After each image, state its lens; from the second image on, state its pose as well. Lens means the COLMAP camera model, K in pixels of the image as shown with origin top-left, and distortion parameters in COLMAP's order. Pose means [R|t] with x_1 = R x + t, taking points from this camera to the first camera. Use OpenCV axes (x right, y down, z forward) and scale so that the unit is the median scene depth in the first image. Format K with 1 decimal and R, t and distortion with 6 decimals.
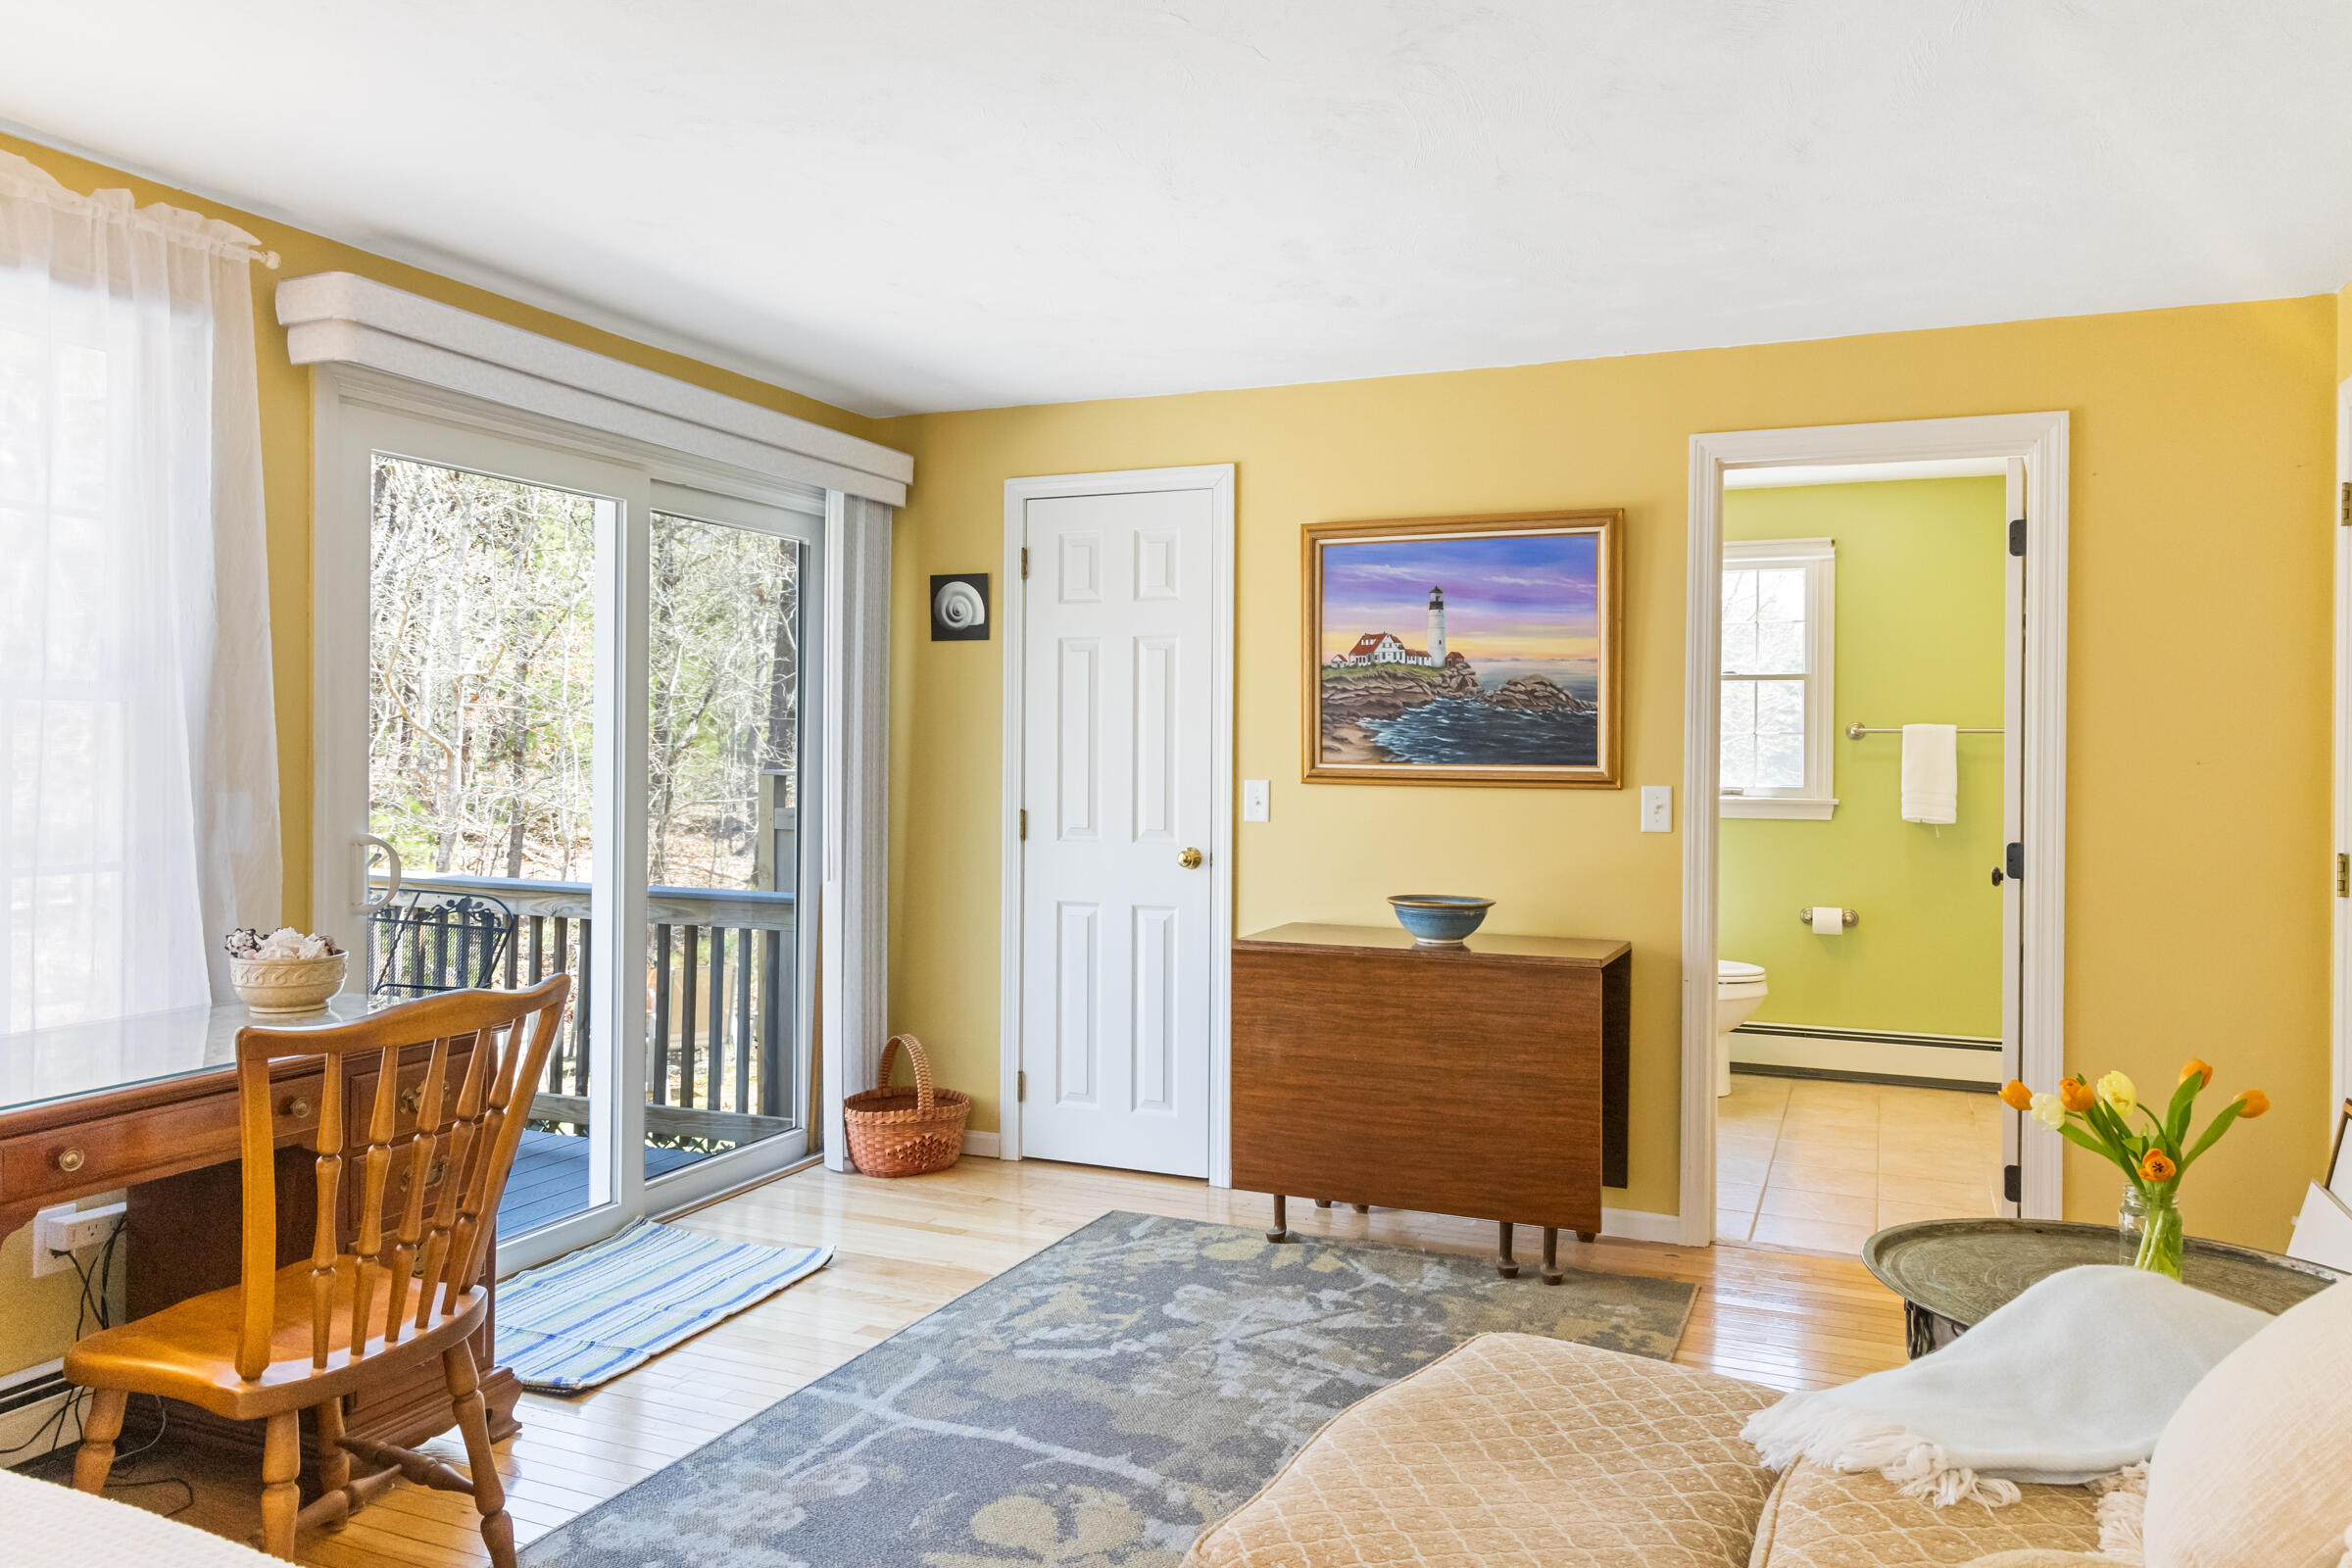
lens RADIAL K [[1606.6, 0, 1186.6], [0, 1606.6, 742.6], [0, 0, 1]] dist [-0.002508, 0.001559]
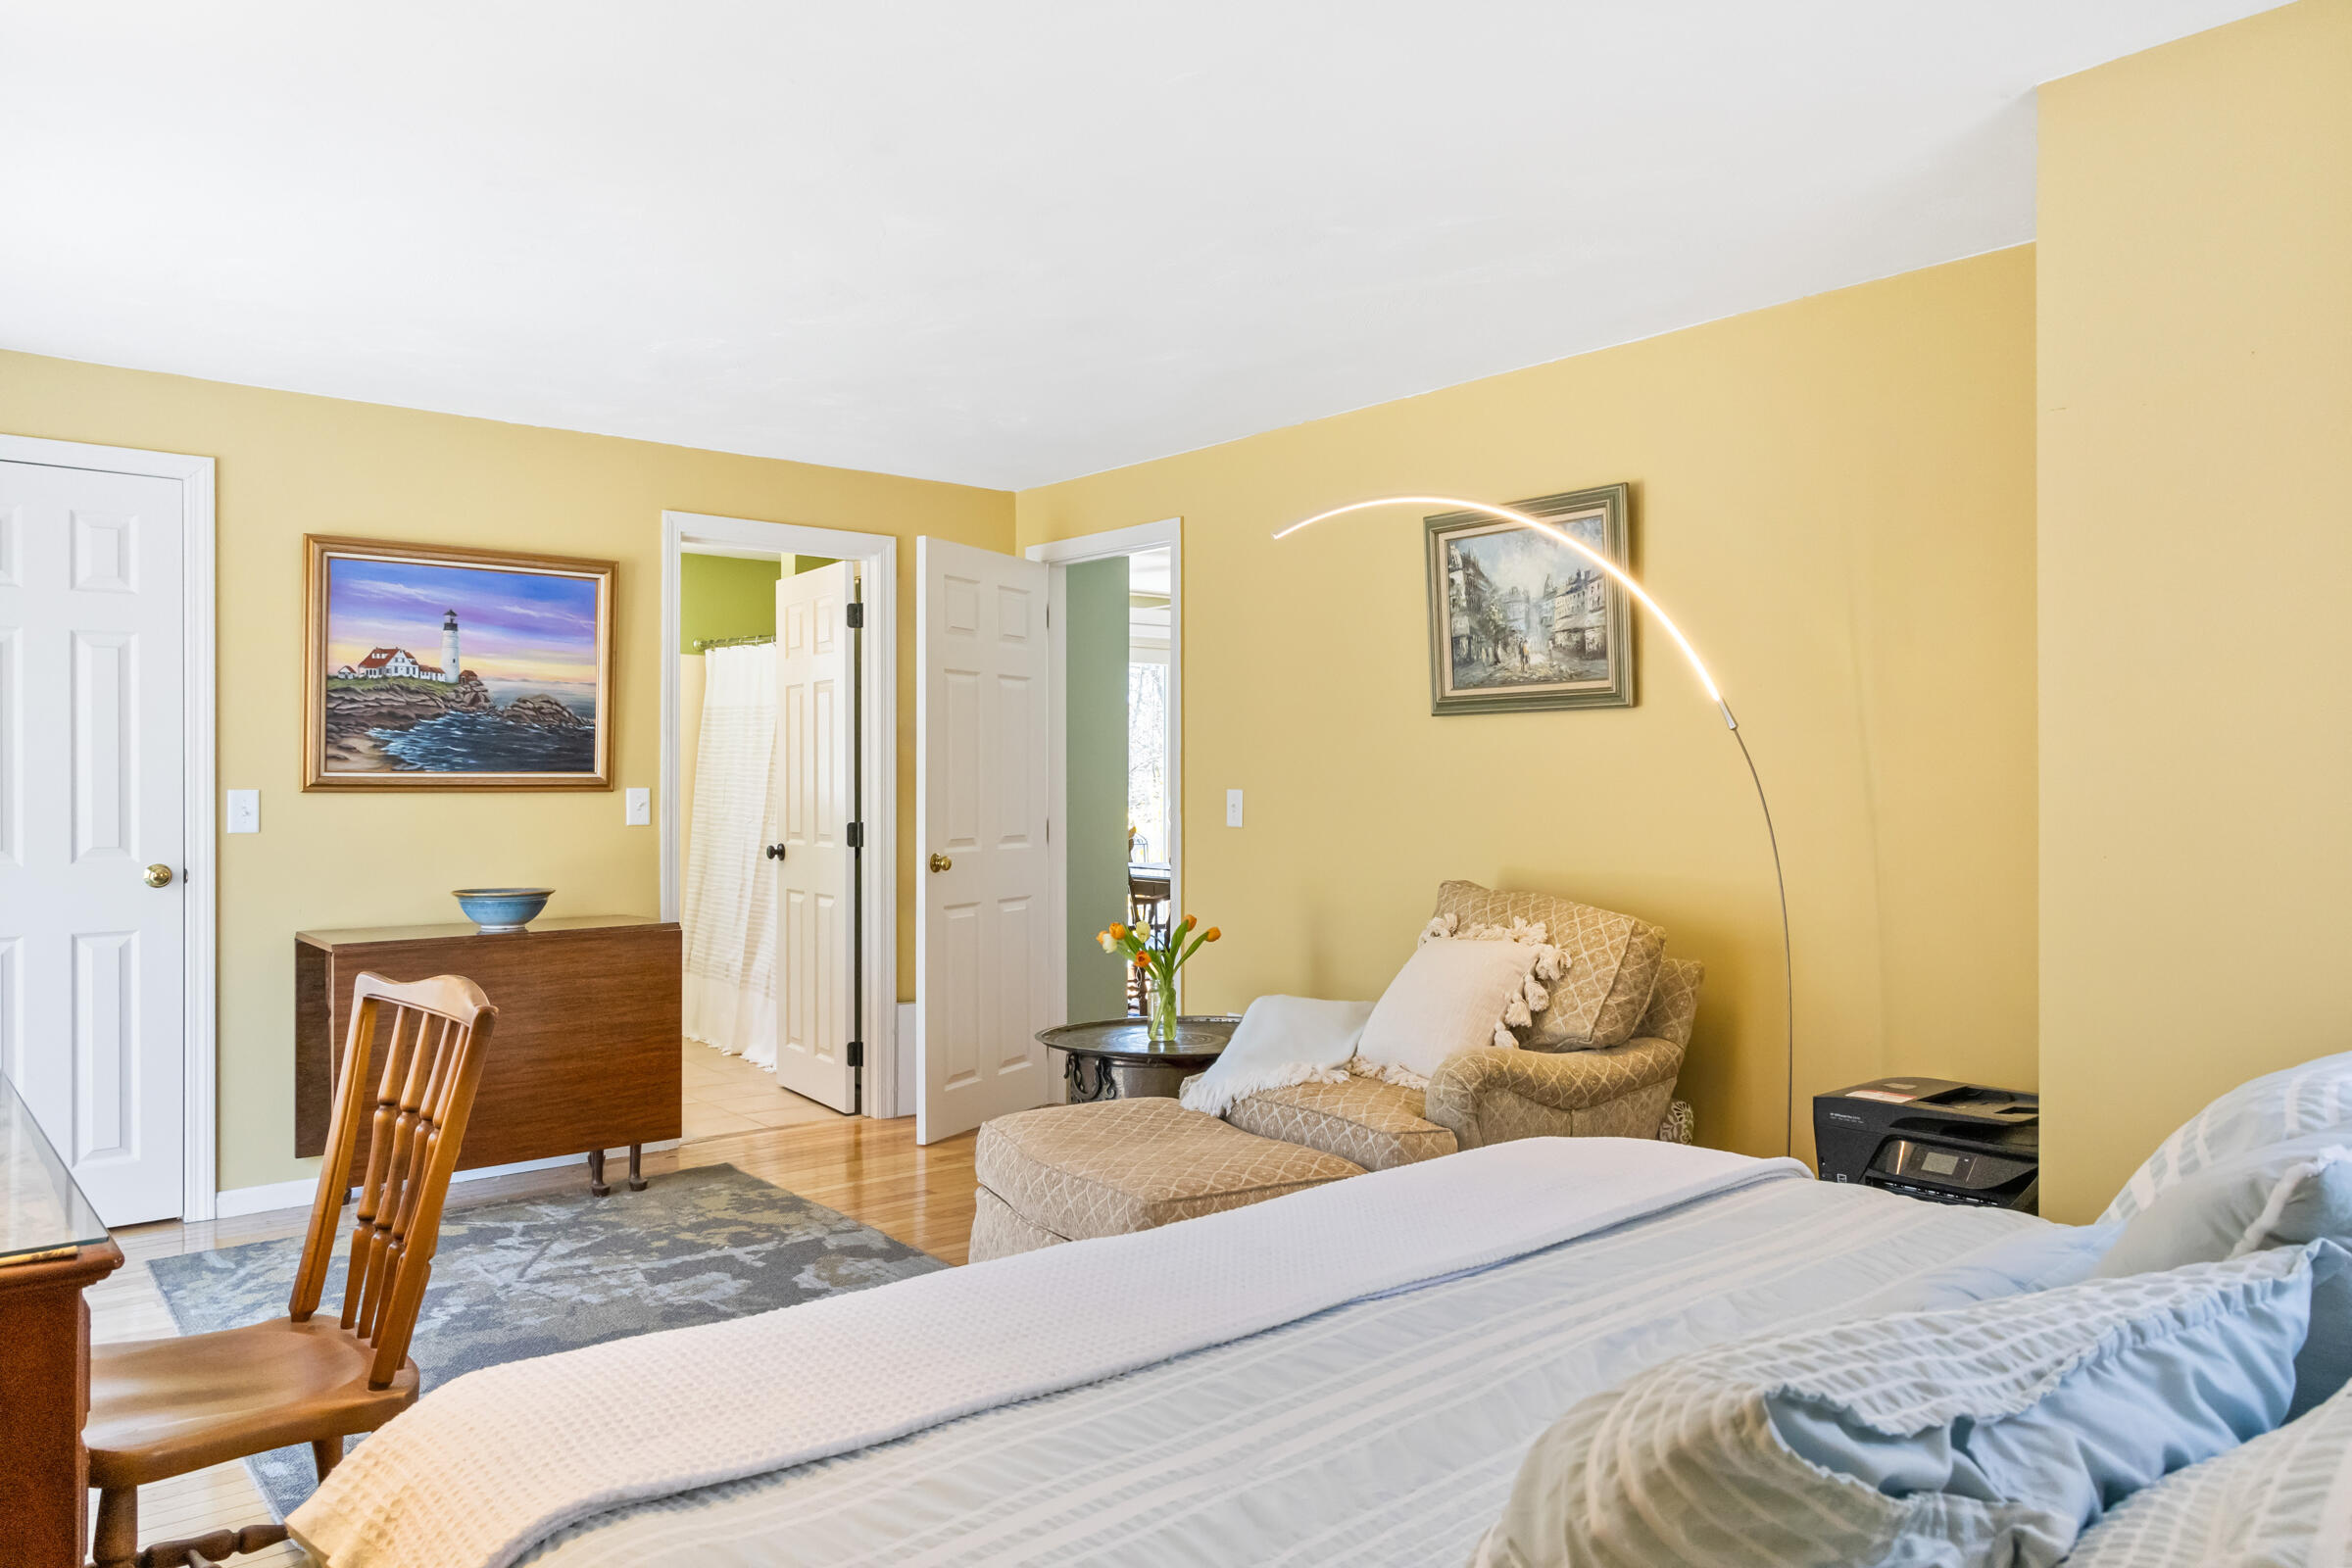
lens RADIAL K [[1606.6, 0, 1175.6], [0, 1606.6, 780.3], [0, 0, 1]] dist [-0.002508, 0.001559]
pose [[0.450617, -0.007217, 0.892688, -0.607543], [0.000194, 0.999968, 0.007986, 0.010681], [-0.892718, -0.003425, 0.450604, 0.067418]]
